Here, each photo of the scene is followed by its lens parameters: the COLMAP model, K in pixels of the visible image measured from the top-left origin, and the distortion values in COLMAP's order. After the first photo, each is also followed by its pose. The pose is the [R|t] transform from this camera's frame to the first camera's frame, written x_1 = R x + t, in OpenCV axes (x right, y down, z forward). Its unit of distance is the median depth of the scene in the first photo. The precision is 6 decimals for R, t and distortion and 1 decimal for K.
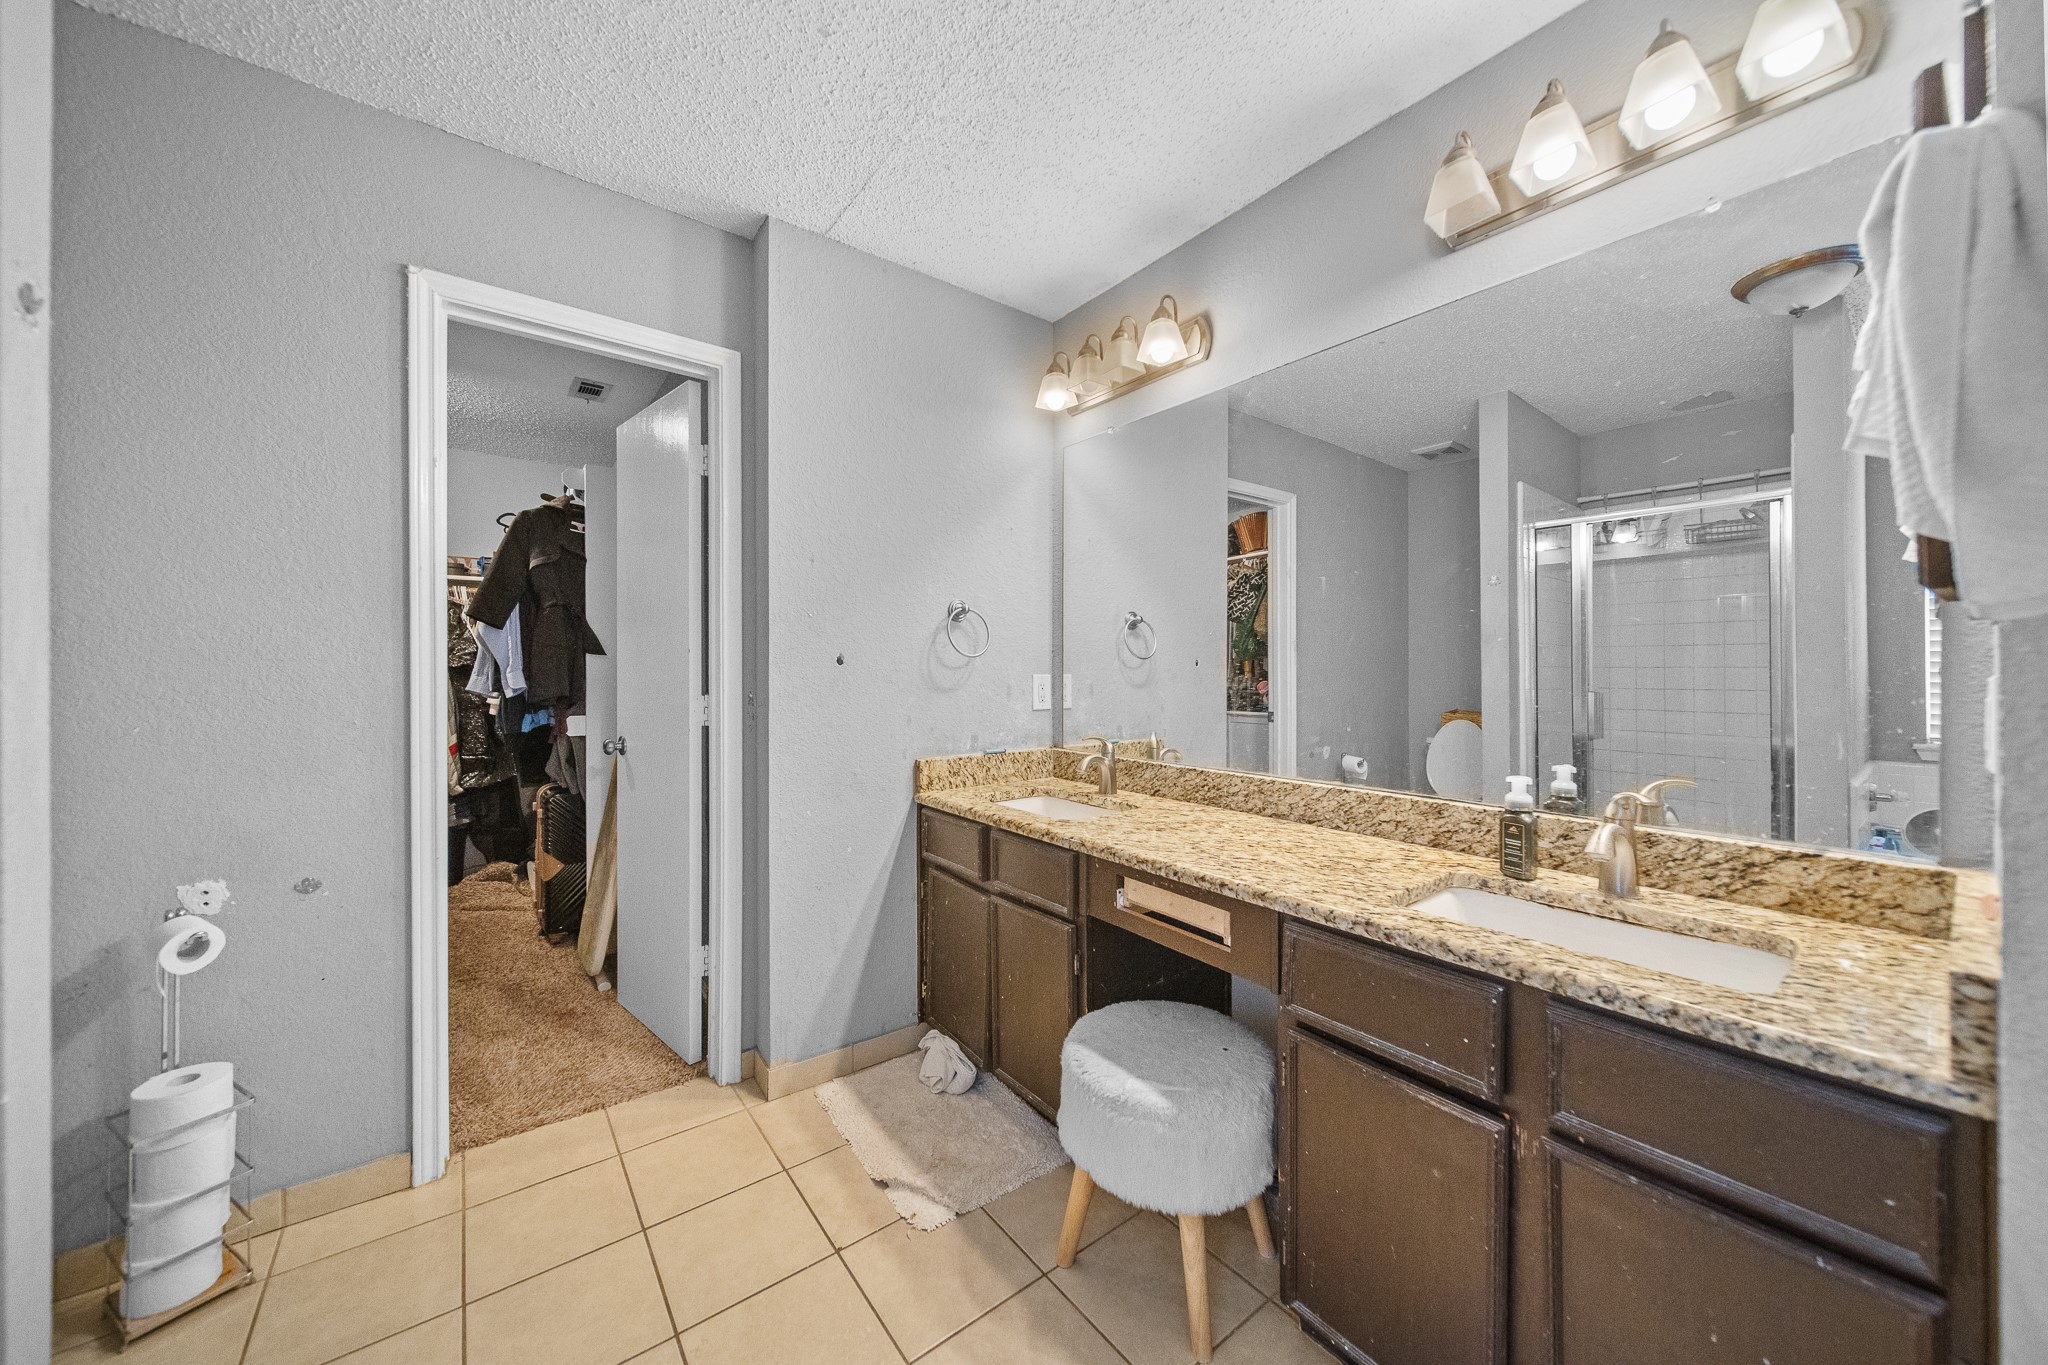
lens RADIAL K [[720.0, 0, 1029.2], [0, 720.0, 679.3], [0, 0, 1]] dist [0.000313, -0.001519]
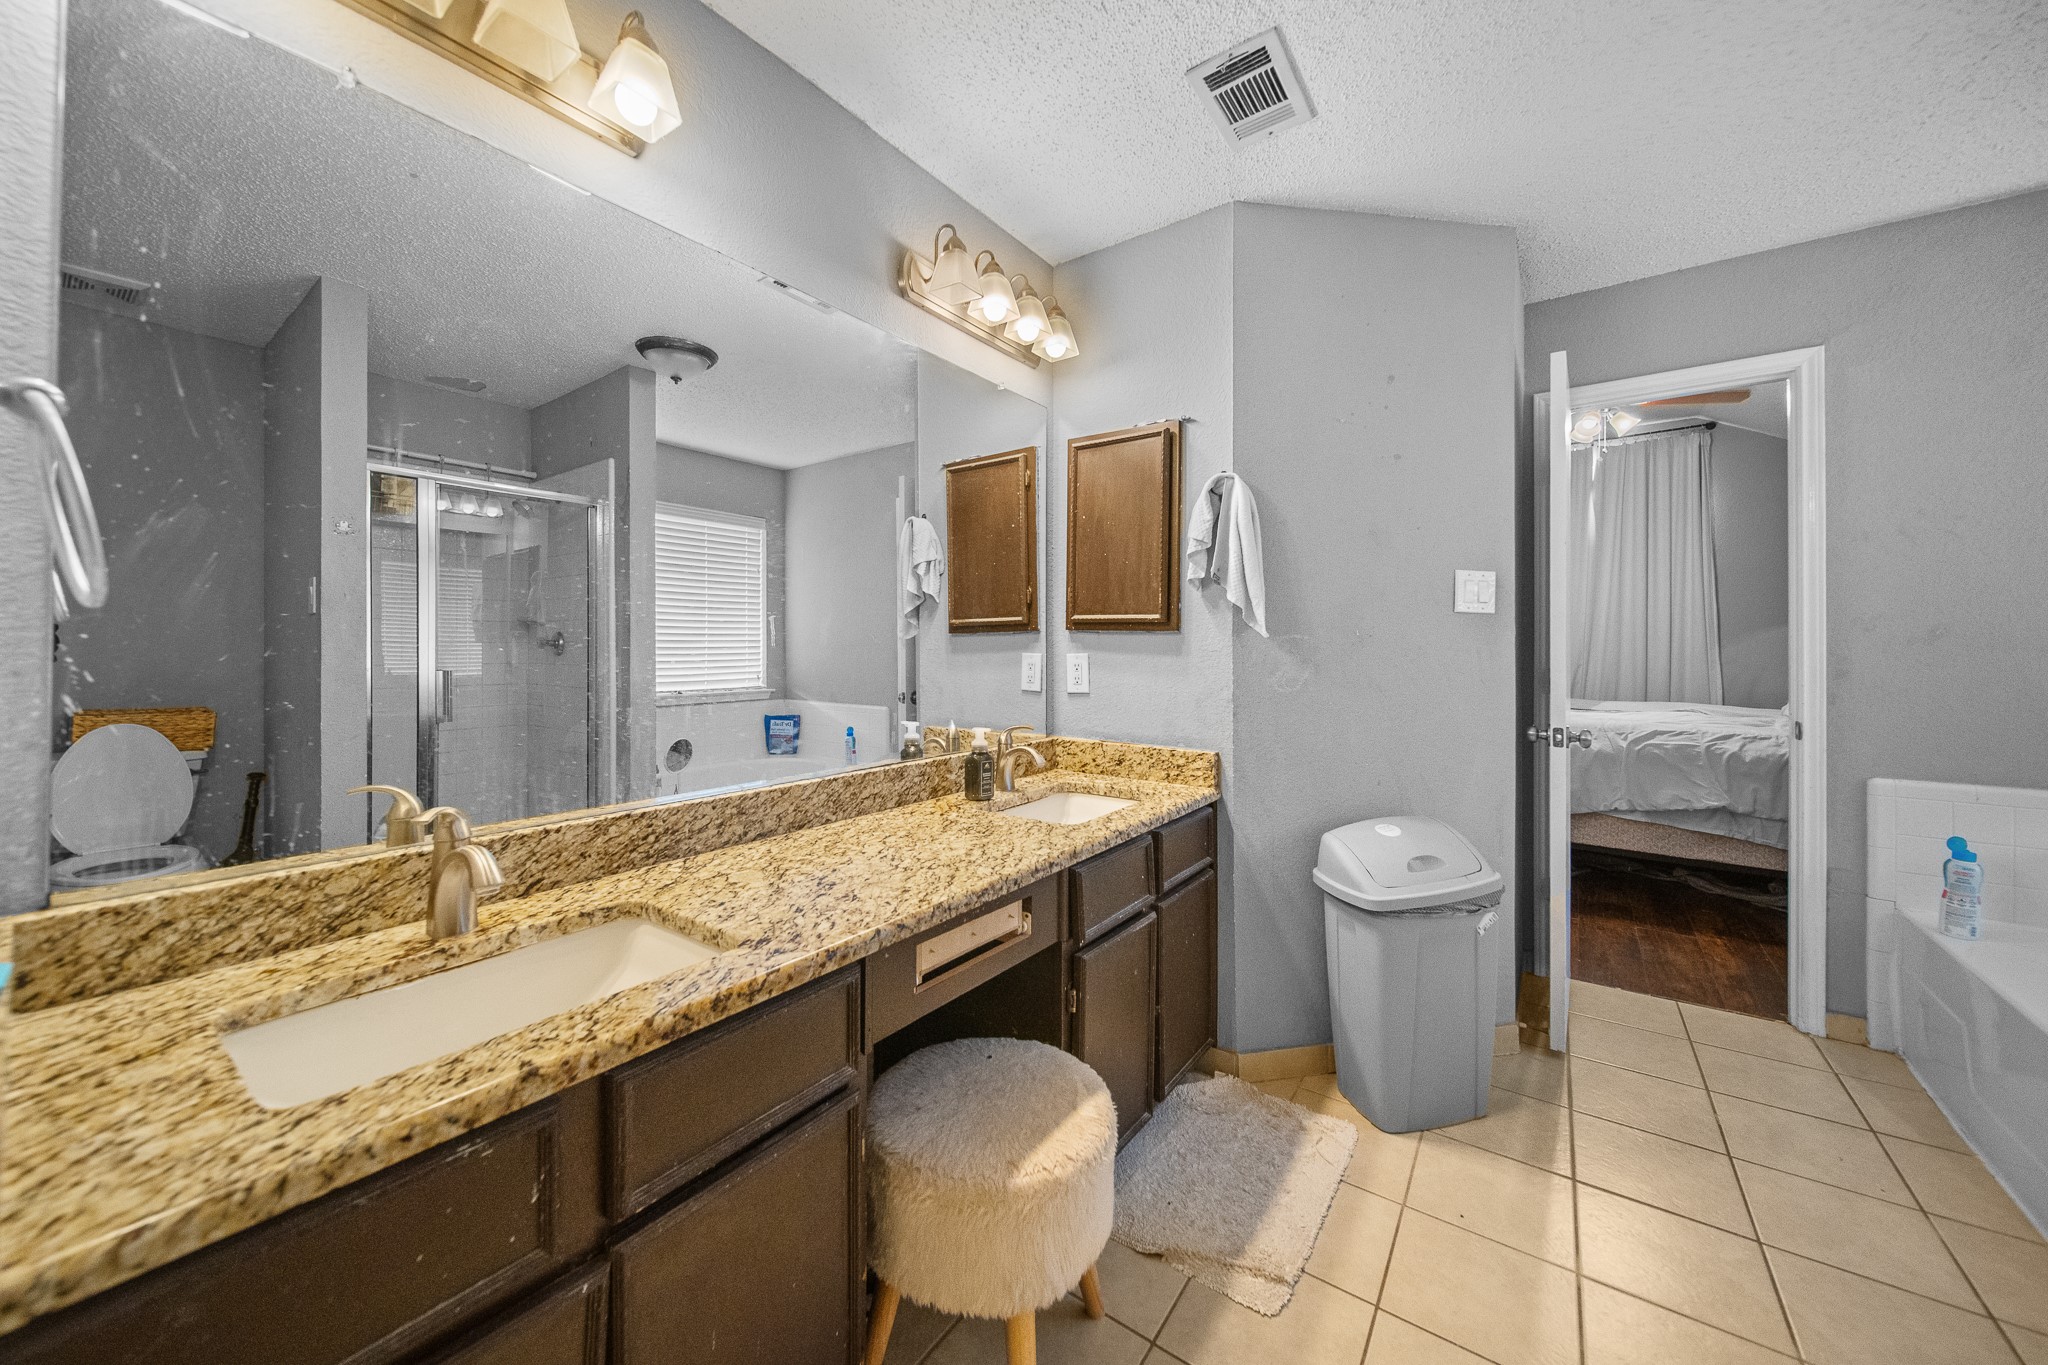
lens RADIAL K [[731.4, 0, 1031.2], [0, 731.4, 653.6], [0, 0, 1]] dist [0.000664, 0.000094]
pose [[-0.286707, -0.007067, 0.957992, -0.522079], [0.007310, 0.999928, 0.009564, -0.015869], [-0.957990, 0.009745, -0.286635, 0.974051]]
